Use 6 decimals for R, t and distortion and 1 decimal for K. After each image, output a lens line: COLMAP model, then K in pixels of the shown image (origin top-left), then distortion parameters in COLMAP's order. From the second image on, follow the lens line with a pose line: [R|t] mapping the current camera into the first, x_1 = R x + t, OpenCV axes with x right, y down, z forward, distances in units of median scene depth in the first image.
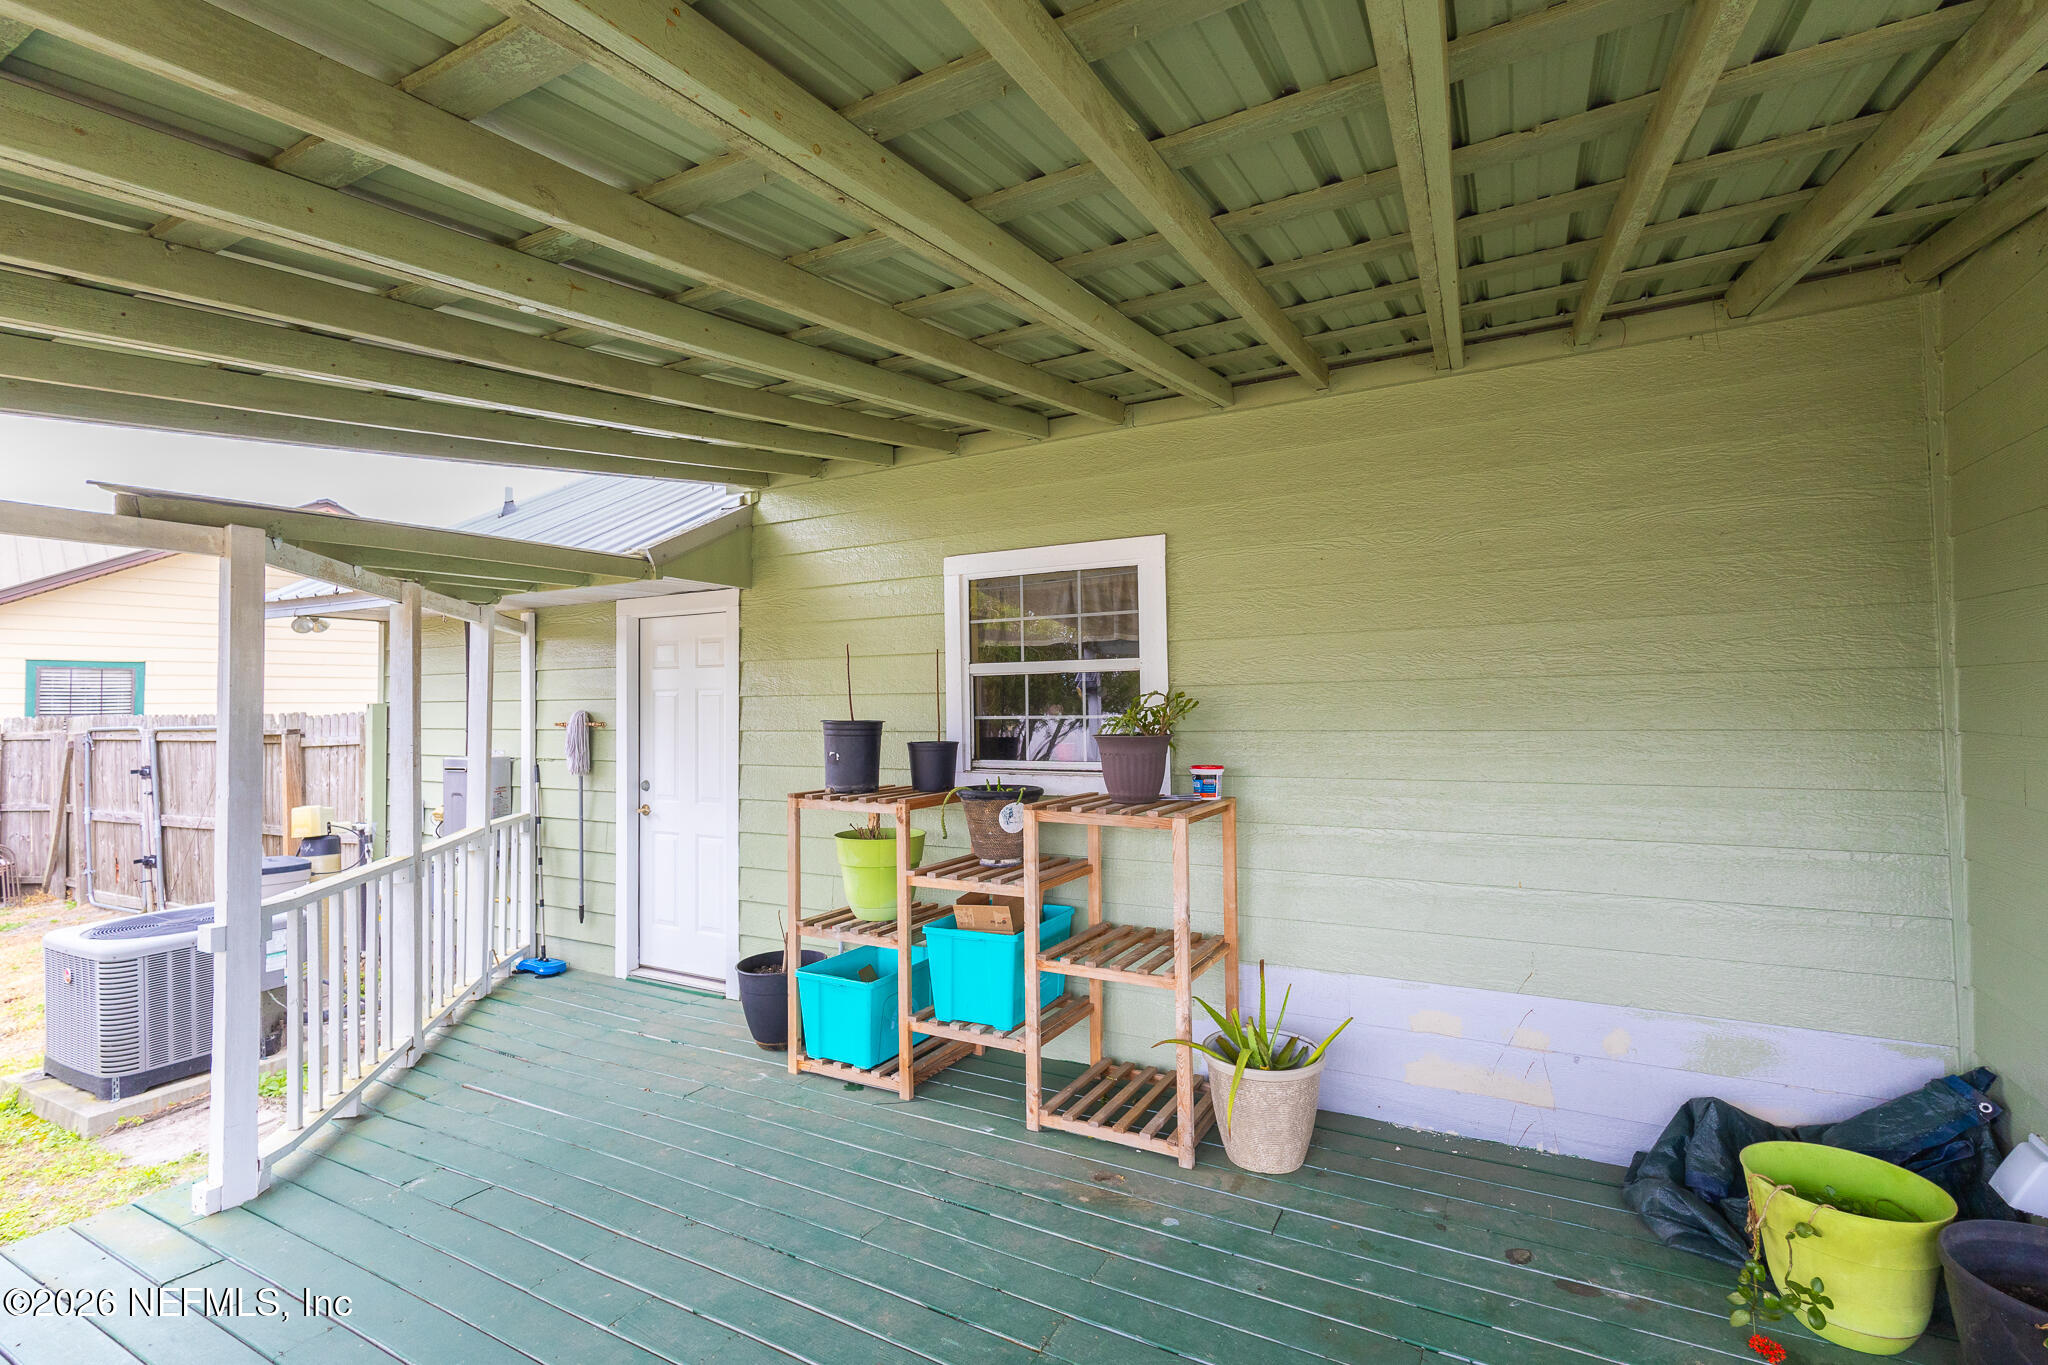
lens RADIAL K [[957.7, 0, 1036.0], [0, 957.7, 683.7], [0, 0, 1]] dist [0.001285, 0.001370]
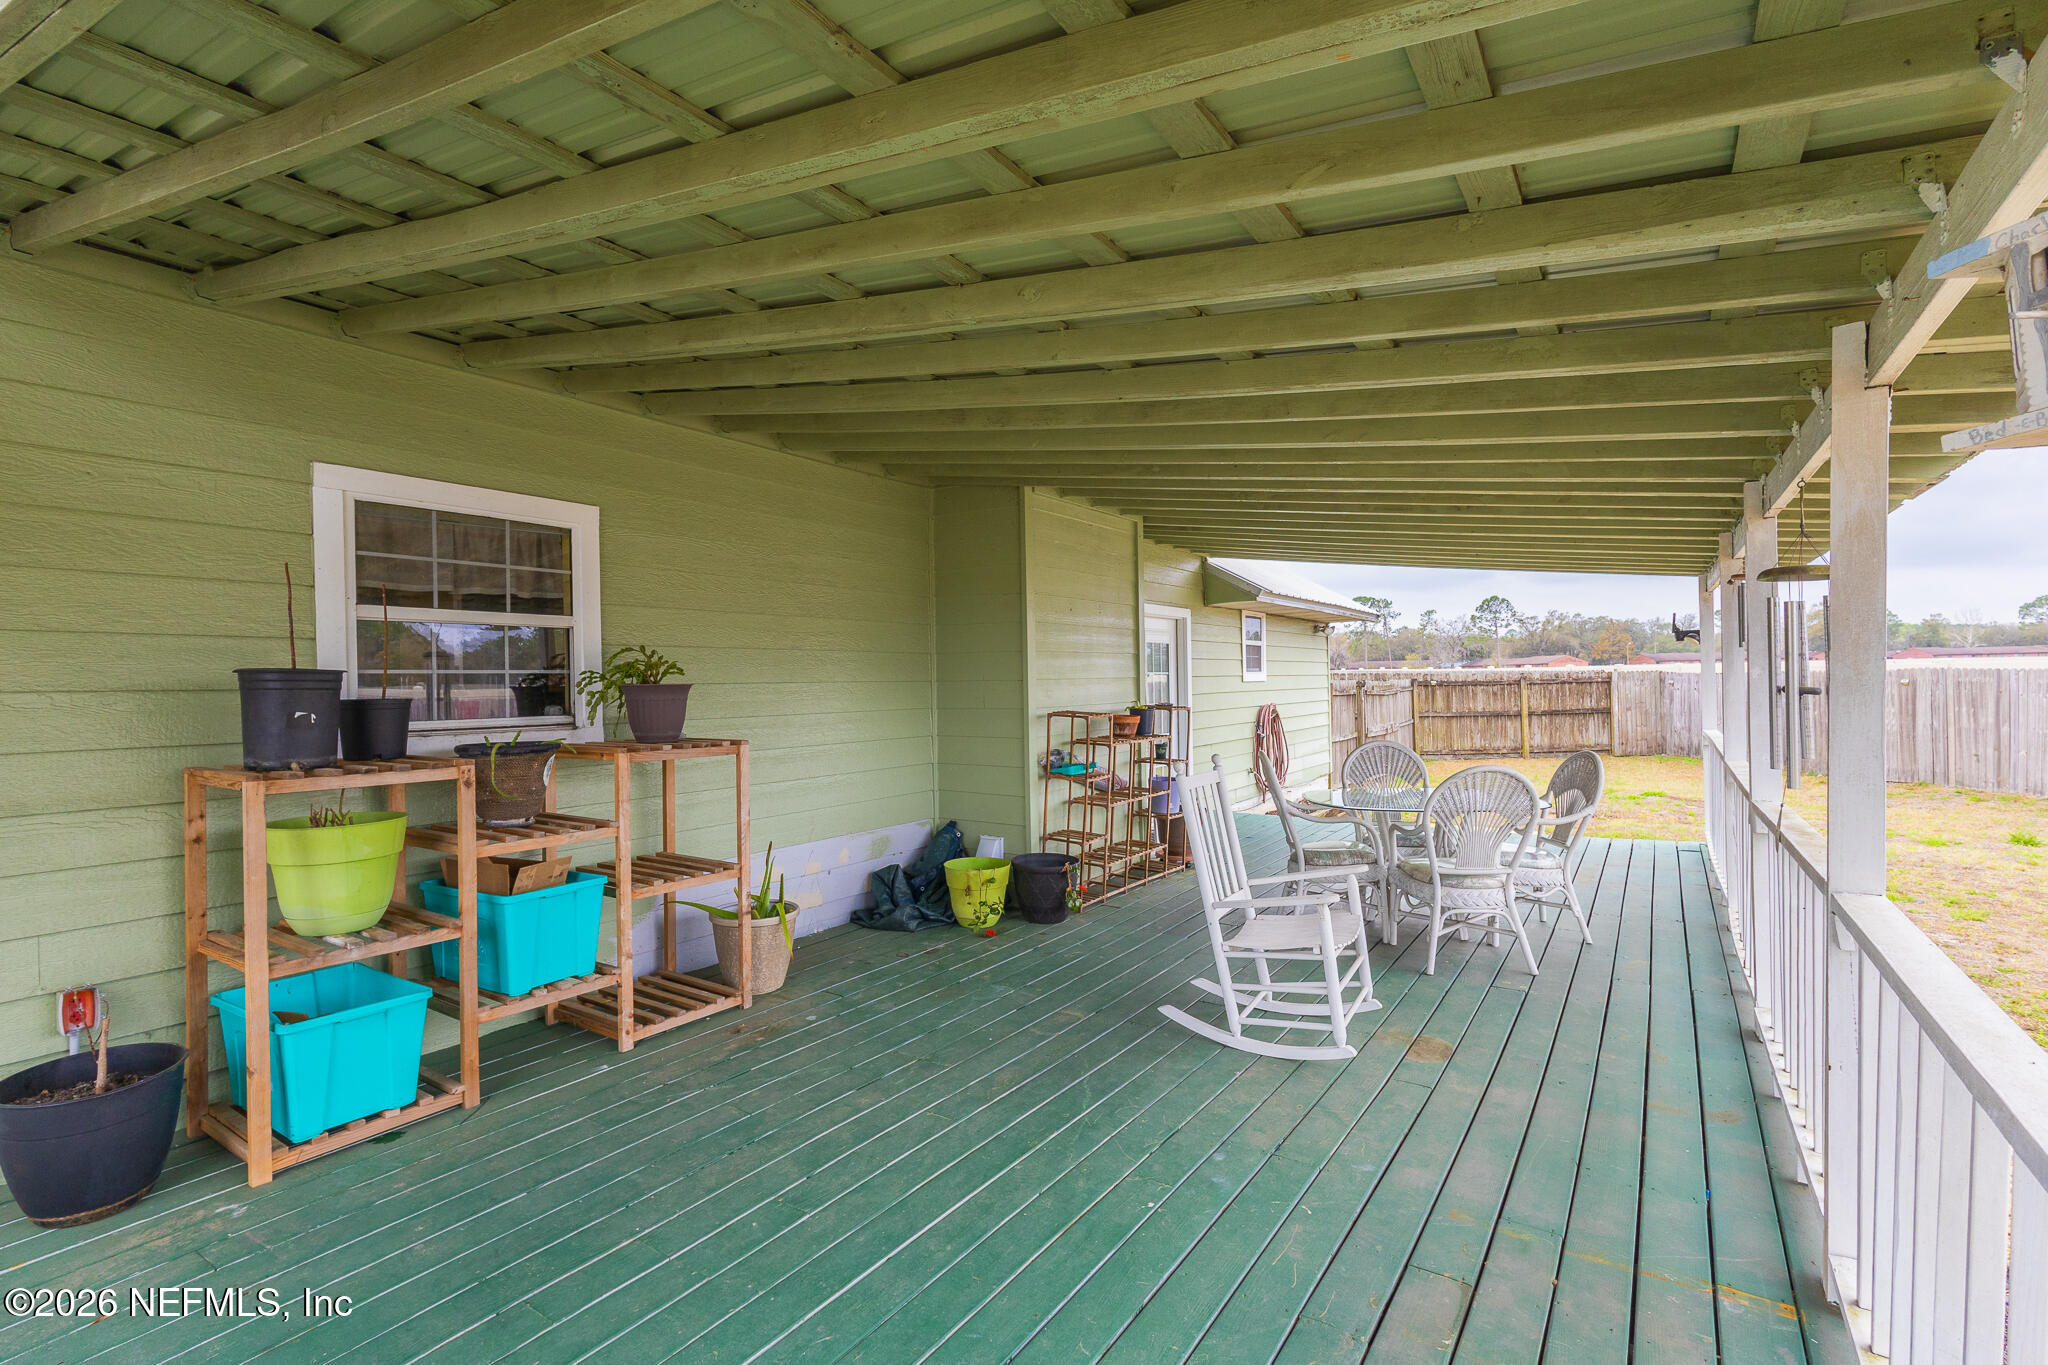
lens RADIAL K [[957.7, 0, 1035.5], [0, 957.7, 683.8], [0, 0, 1]] dist [0.001285, 0.001370]
pose [[0.064705, 0.011608, 0.997837, -0.885512], [-0.010127, 0.999888, -0.010976, 0.052445], [-0.997853, -0.009394, 0.064816, 0.403352]]
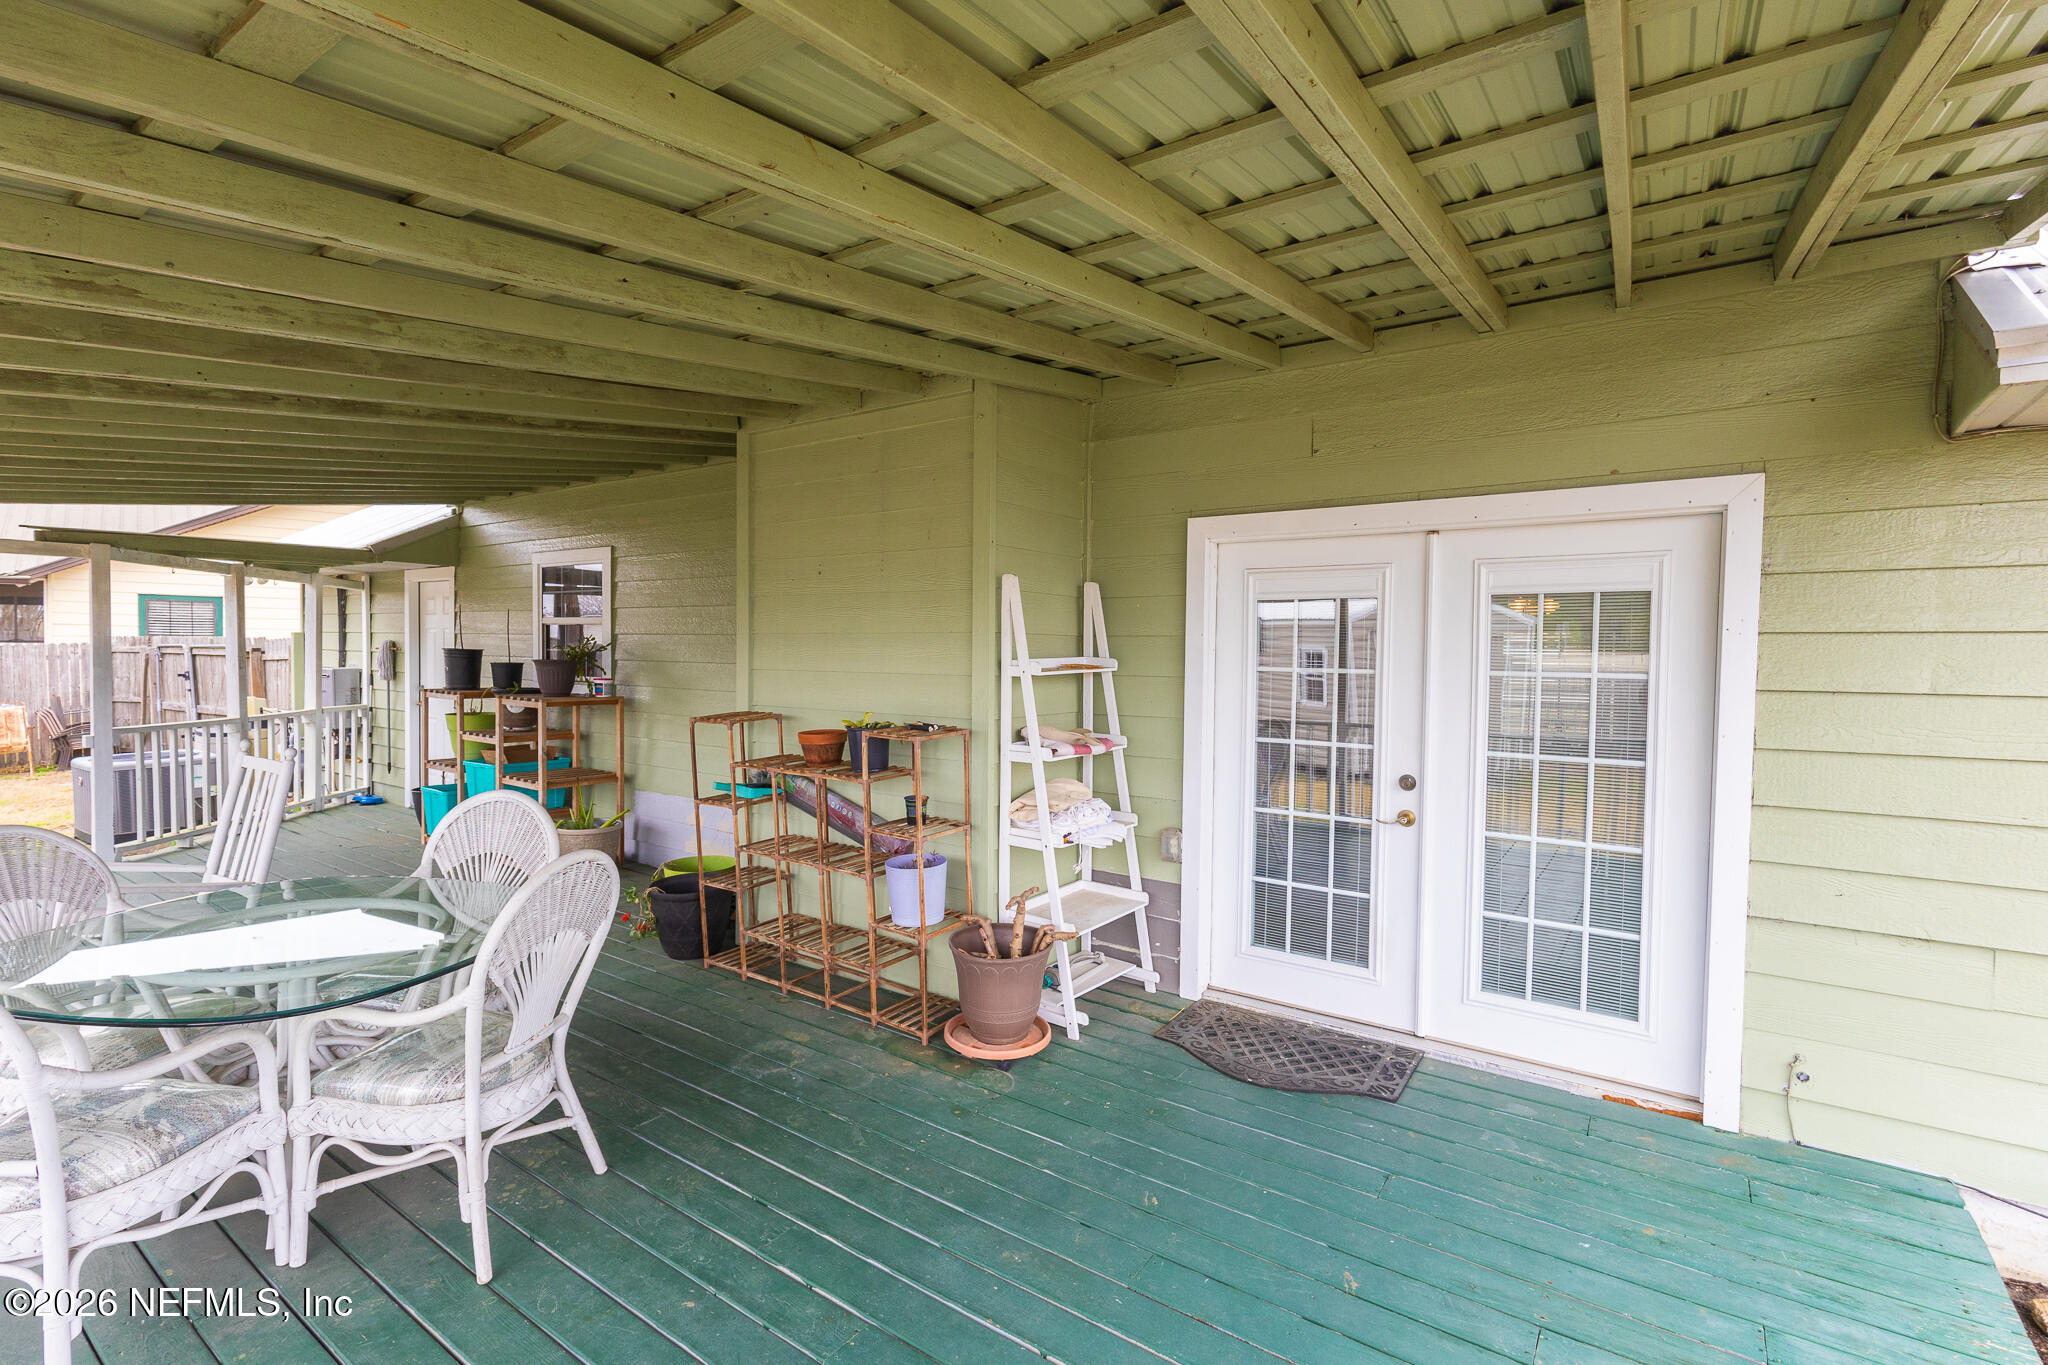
lens RADIAL K [[957.7, 0, 1022.5], [0, 957.7, 686.0], [0, 0, 1]] dist [0.001285, 0.001370]
pose [[0.992977, 0.038103, -0.112001, 1.052607], [-0.032338, 0.998079, 0.052850, -0.020270], [0.113800, -0.048857, 0.992302, -0.642329]]
